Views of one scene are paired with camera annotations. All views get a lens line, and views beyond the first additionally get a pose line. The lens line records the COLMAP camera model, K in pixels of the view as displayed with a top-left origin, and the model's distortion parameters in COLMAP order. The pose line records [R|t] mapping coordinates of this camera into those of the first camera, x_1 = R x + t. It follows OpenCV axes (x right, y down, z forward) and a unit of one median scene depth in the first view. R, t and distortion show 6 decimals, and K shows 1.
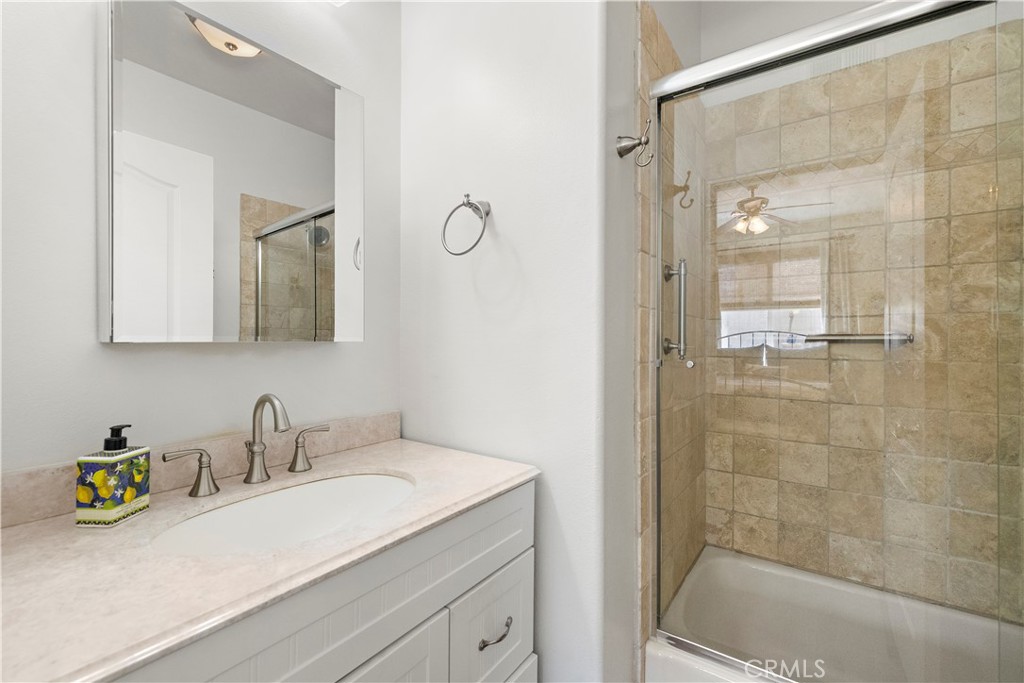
lens RADIAL K [[429.2, 0, 513.6], [0, 429.2, 342.2], [0, 0, 1]] dist [-0.001344, 0.000100]
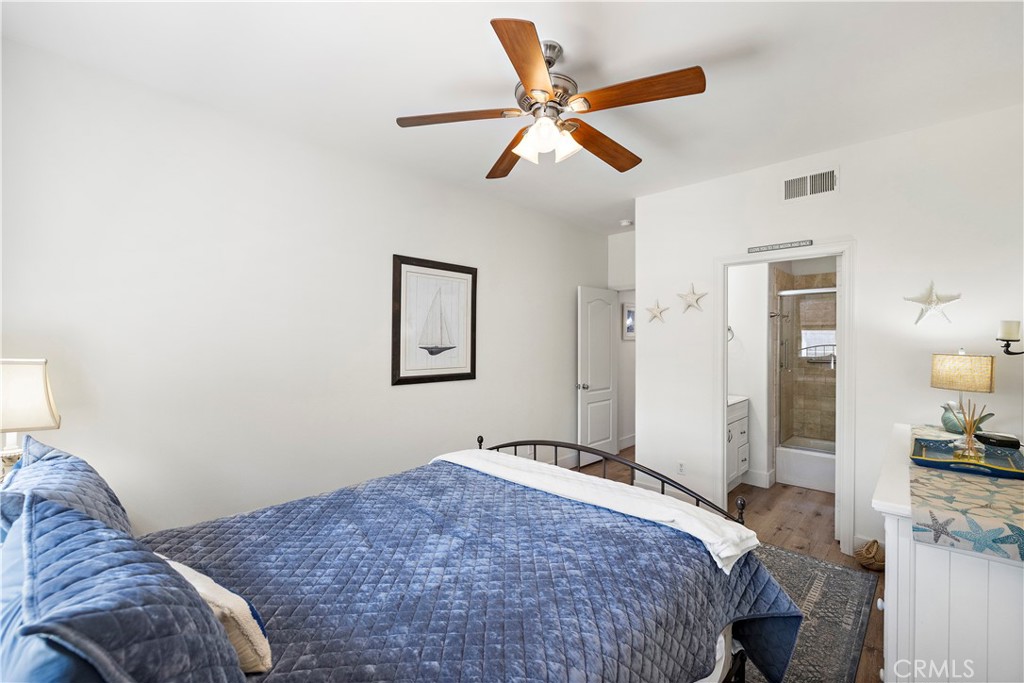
lens RADIAL K [[429.2, 0, 517.0], [0, 429.2, 343.5], [0, 0, 1]] dist [-0.001344, 0.000100]
pose [[0.990265, 0.000996, -0.139194, -0.324329], [0.000432, 0.999948, 0.010230, -0.051141], [0.139197, -0.010191, 0.990212, -0.690164]]
